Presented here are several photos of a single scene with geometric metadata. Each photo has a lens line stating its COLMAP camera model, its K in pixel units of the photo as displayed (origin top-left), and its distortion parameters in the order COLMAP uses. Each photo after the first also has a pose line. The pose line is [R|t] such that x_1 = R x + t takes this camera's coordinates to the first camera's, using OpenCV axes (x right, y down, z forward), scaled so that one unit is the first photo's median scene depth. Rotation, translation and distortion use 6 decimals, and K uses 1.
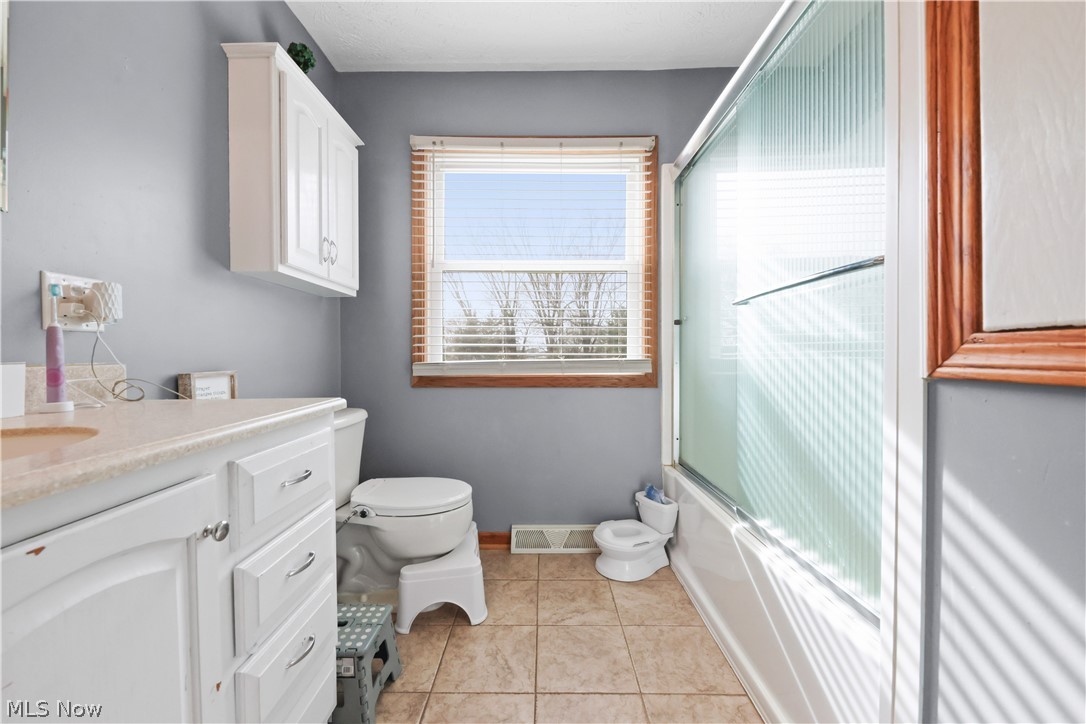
lens RADIAL K [[427.0, 0, 539.7], [0, 427.0, 361.8], [0, 0, 1]] dist [0.002696, -0.000242]
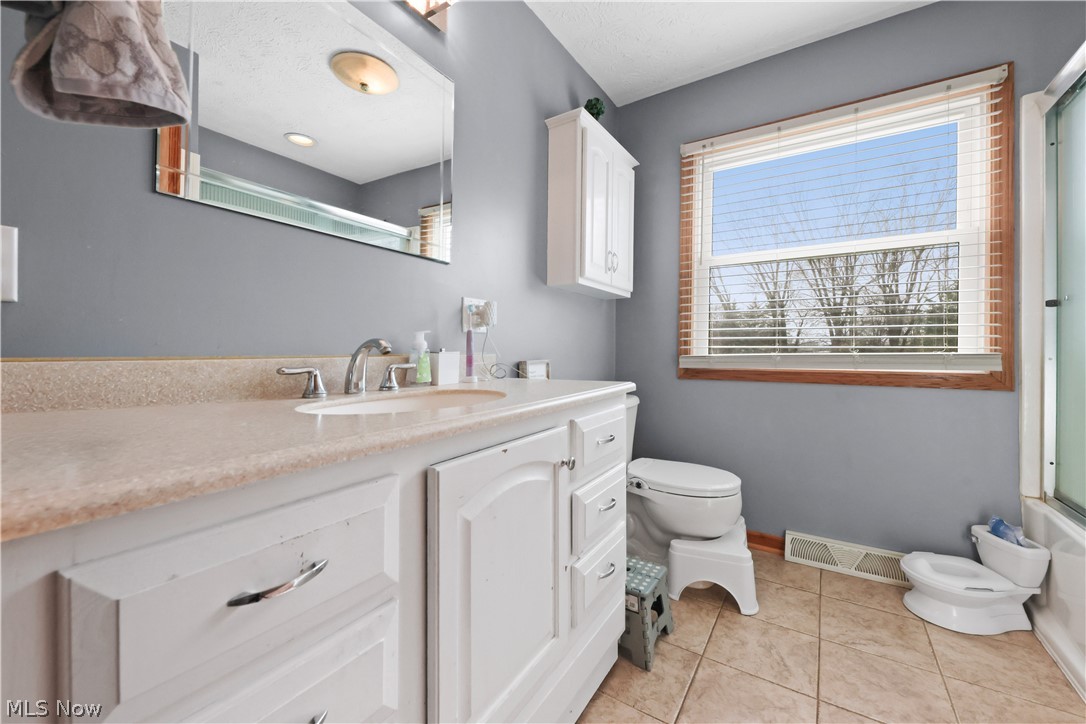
lens RADIAL K [[441.0, 0, 518.8], [0, 441.0, 354.9], [0, 0, 1]] dist [0.011749, -0.006605]
pose [[0.828077, 0.007581, -0.560563, -0.010242], [-0.009625, 0.999953, -0.000696, 0.005461], [0.560532, 0.005972, 0.828111, -0.149445]]
